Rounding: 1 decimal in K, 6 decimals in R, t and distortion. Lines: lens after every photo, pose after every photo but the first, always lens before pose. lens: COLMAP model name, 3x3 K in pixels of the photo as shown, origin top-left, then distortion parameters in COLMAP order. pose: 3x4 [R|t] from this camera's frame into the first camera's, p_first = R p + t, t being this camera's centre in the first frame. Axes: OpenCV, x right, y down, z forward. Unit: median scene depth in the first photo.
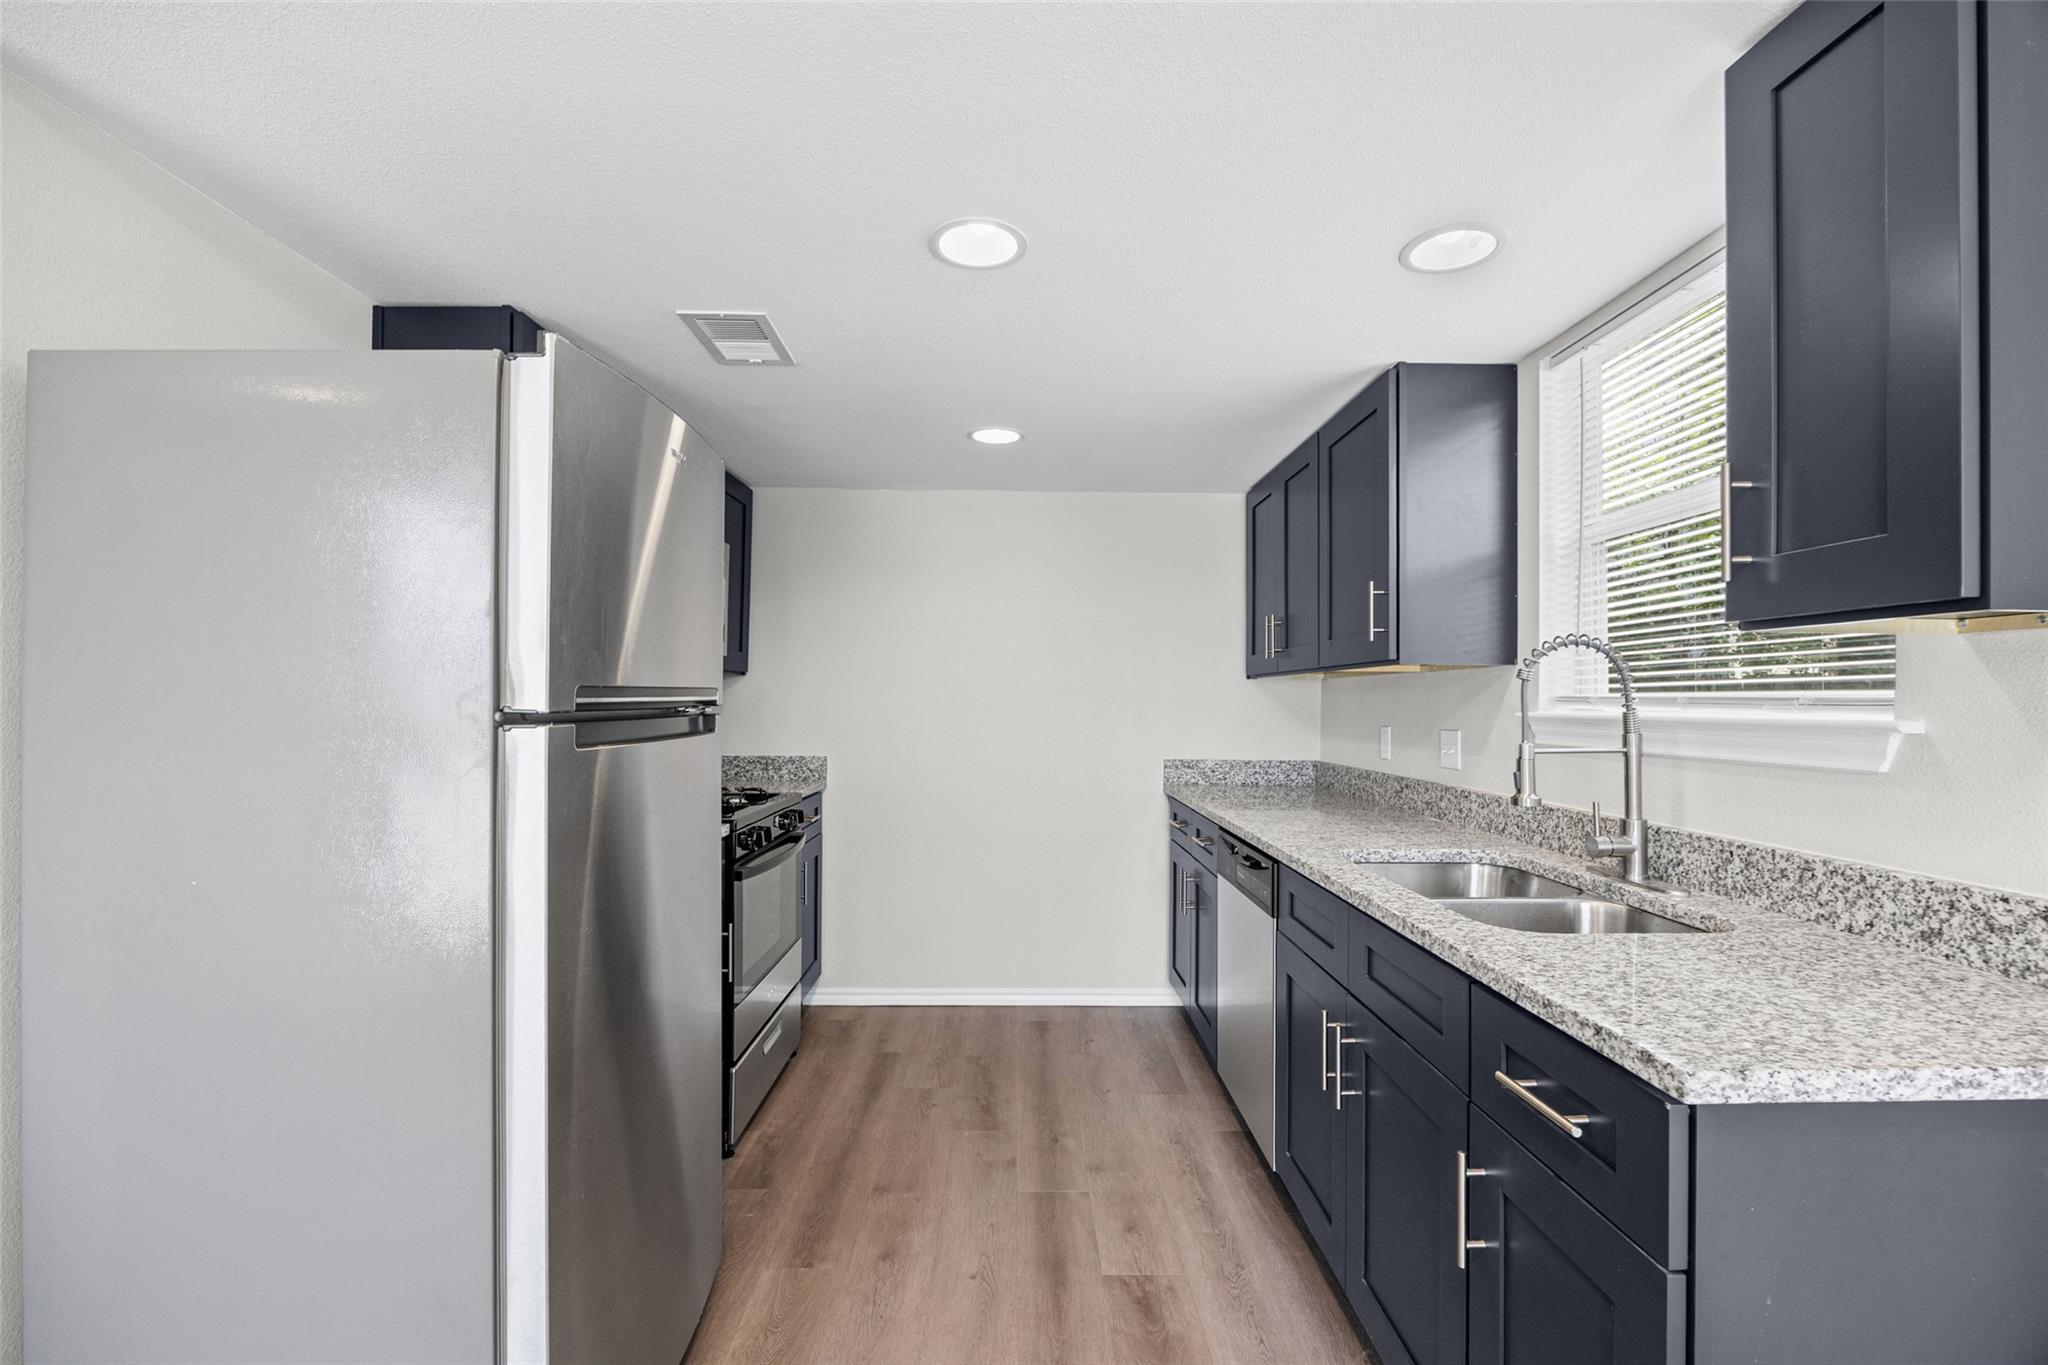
lens RADIAL K [[891.0, 0, 1026.1], [0, 891.0, 695.8], [0, 0, 1]] dist [-0.012703, -0.000587]
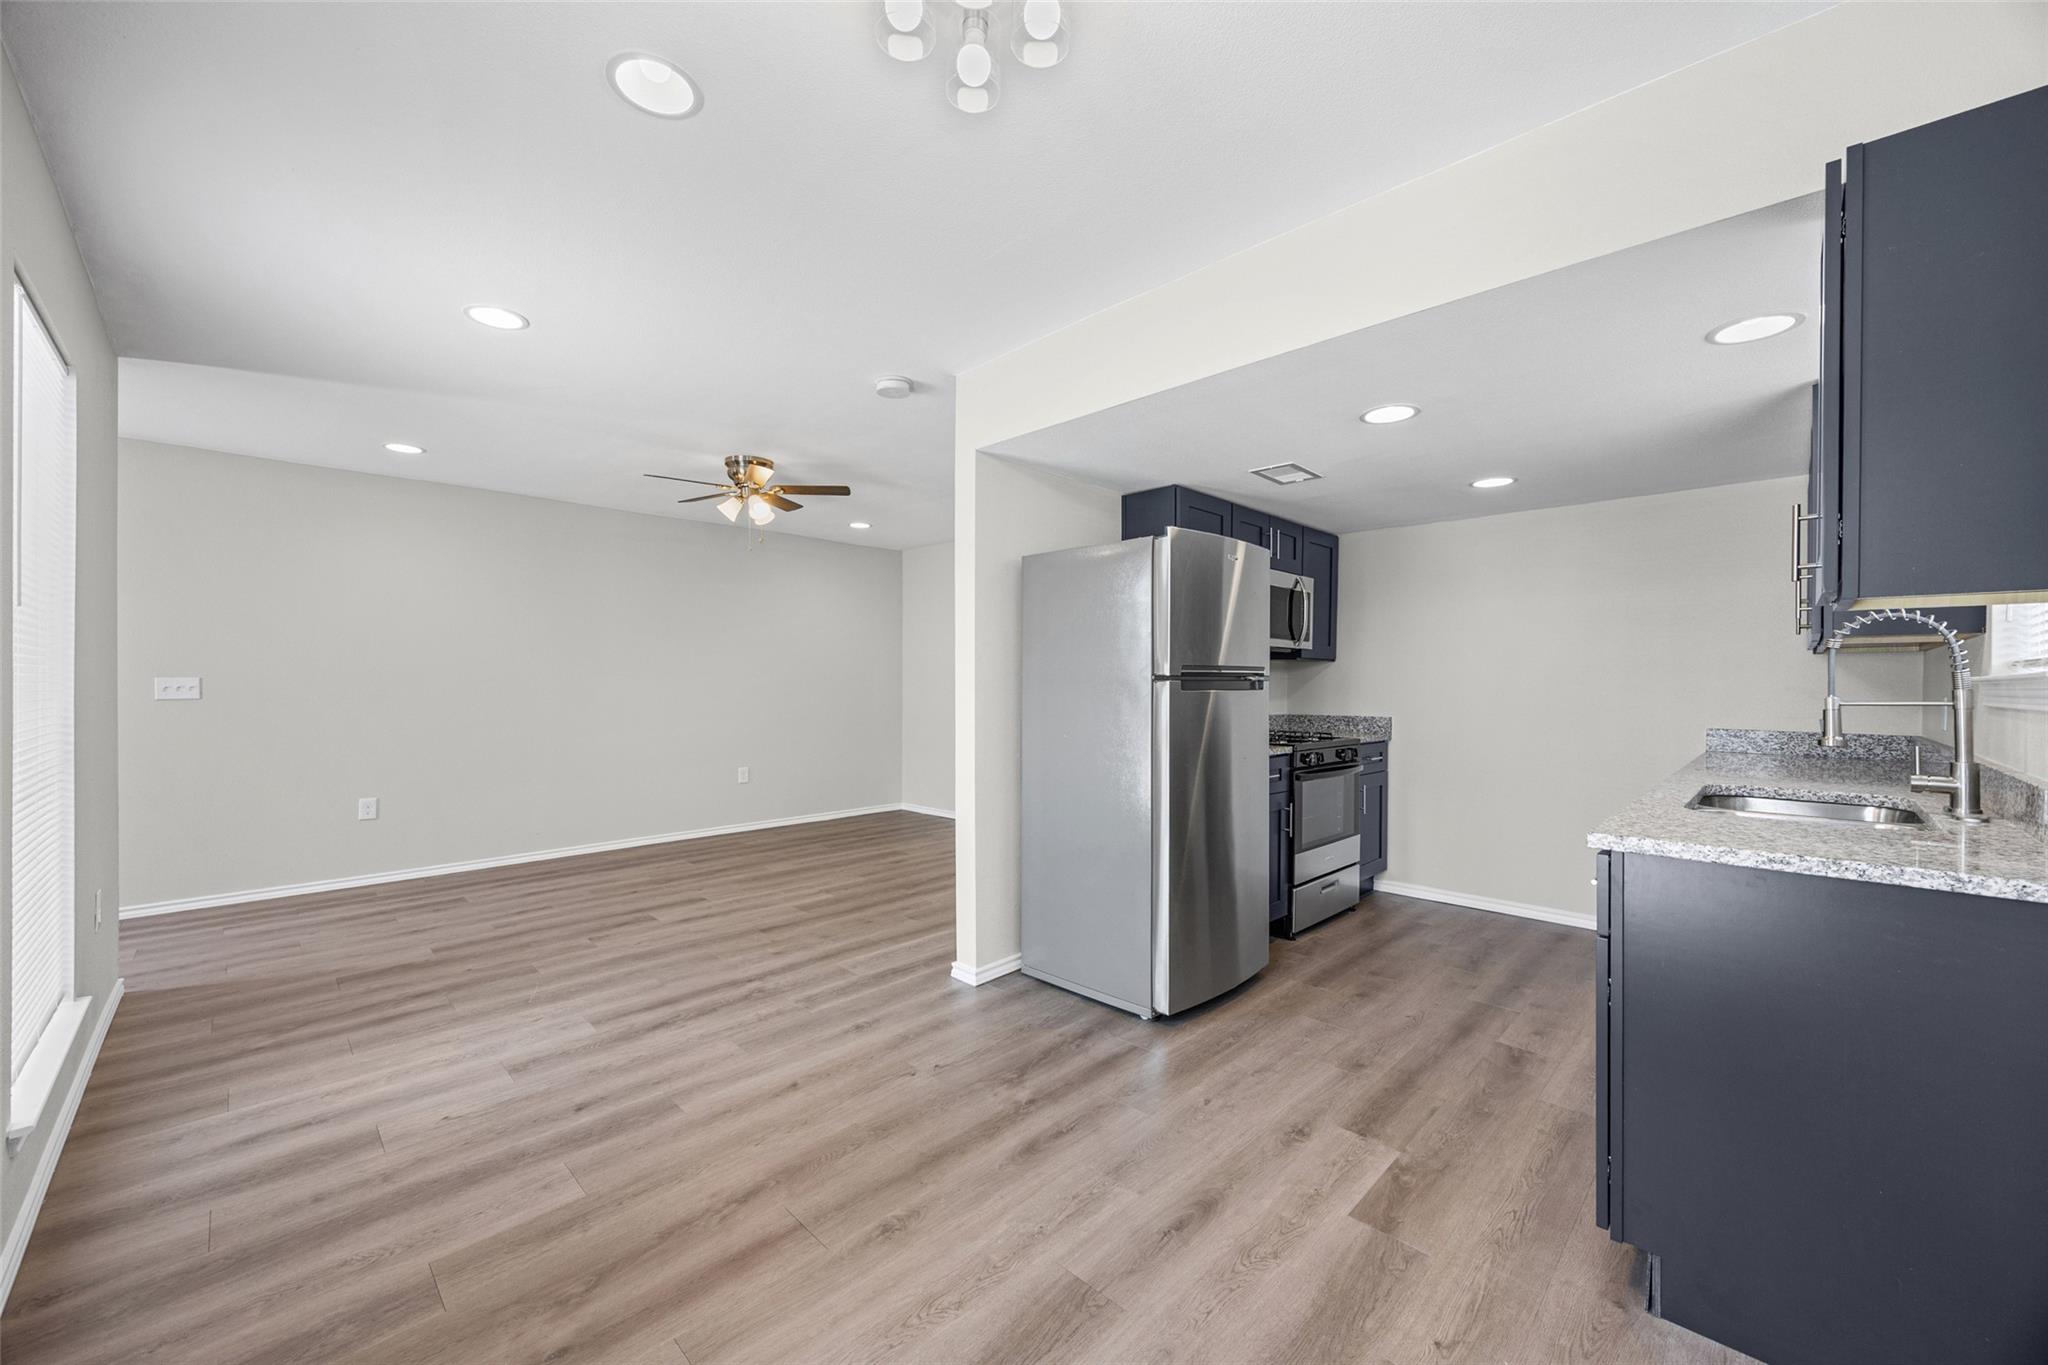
lens RADIAL K [[792.1, 0, 1027.4], [0, 792.1, 688.6], [0, 0, 1]] dist [-0.011336, 0.000752]
pose [[0.702724, 0.000120, -0.711463, 0.503910], [0.003224, 0.999989, 0.003354, 0.031149], [0.711455, -0.004651, 0.702716, -0.563913]]
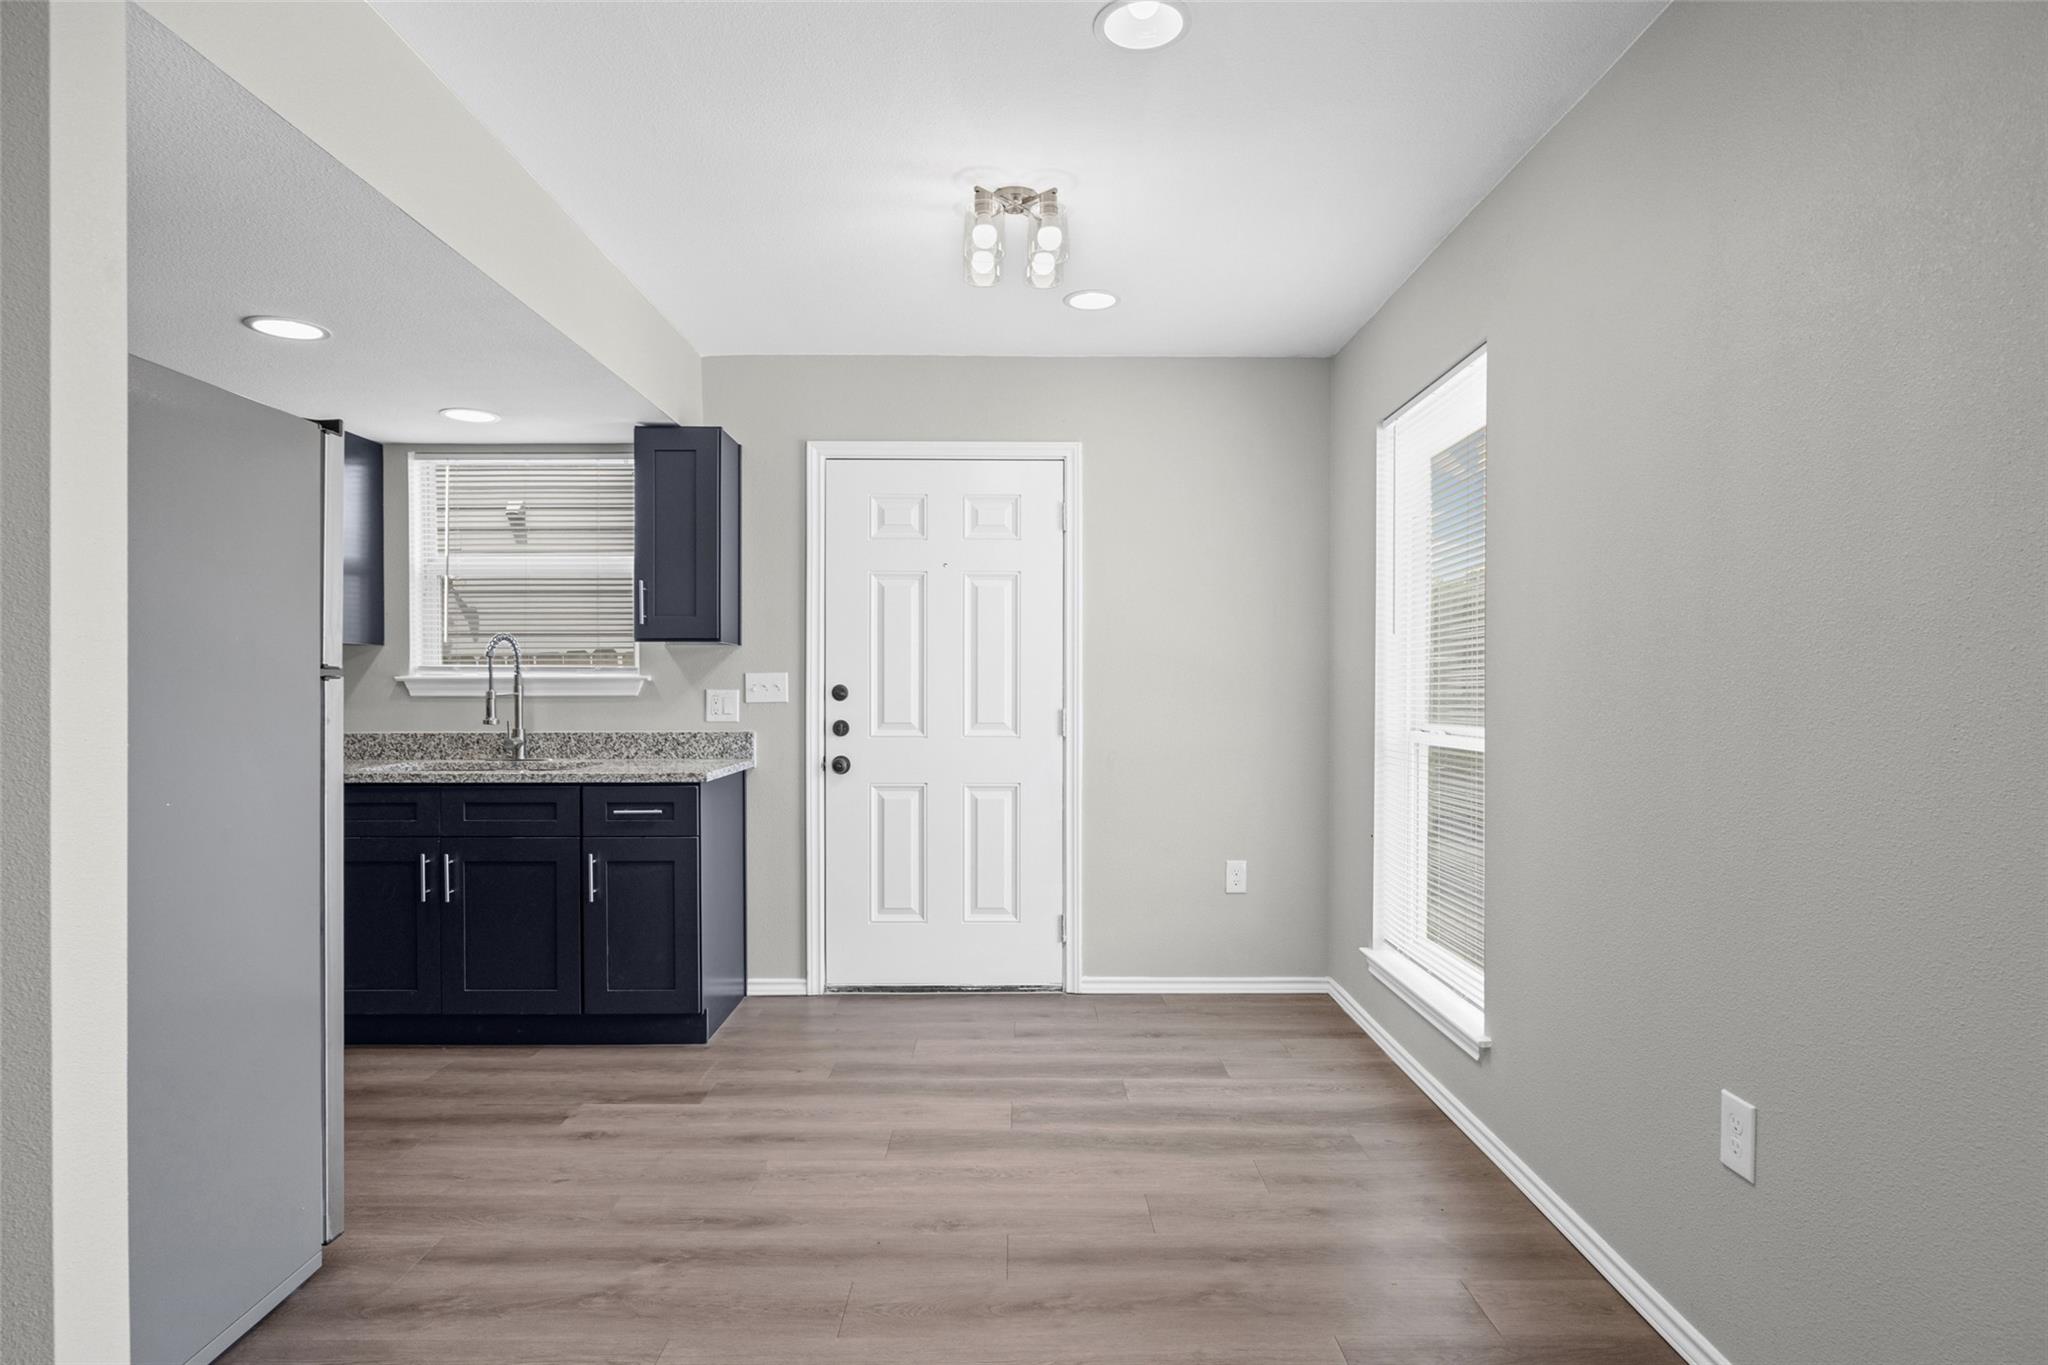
lens RADIAL K [[1072.4, 0, 1023.4], [0, 1072.4, 695.8], [0, 0, 1]] dist [-0.010461, 0.002755]
pose [[0.005410, -0.019285, 0.999799, -1.538348], [-0.003127, 0.999809, 0.019302, 0.014972], [-0.999980, -0.003231, 0.005348, -0.121407]]
